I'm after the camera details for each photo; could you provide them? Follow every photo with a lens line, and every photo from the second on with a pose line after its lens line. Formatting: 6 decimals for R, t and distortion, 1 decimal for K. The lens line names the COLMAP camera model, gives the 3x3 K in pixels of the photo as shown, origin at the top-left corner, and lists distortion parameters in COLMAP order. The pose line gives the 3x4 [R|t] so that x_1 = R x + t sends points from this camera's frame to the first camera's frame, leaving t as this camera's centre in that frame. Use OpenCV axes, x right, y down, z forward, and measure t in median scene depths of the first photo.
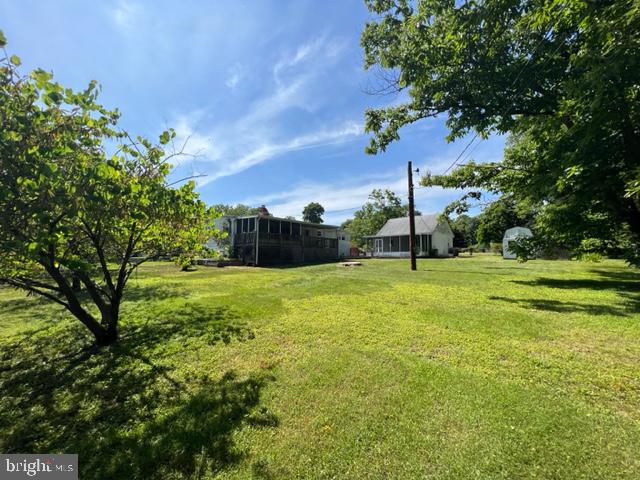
lens RADIAL K [[260.3, 0, 320.0], [0, 260.3, 240.0], [0, 0, 1]] dist [0.000663, 0.000058]
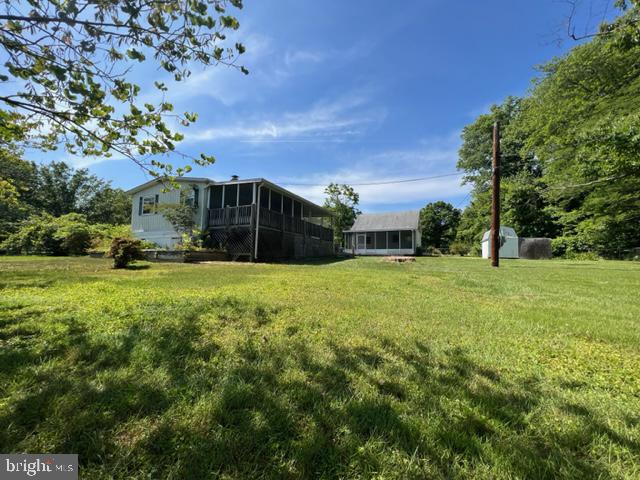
lens RADIAL K [[260.3, 0, 320.0], [0, 260.3, 240.0], [0, 0, 1]] dist [0.000663, 0.000058]
pose [[0.944917, 0.035758, 0.325352, -0.249805], [-0.032475, 0.999352, -0.015519, 0.045373], [-0.325696, 0.004098, 0.945466, 0.304027]]
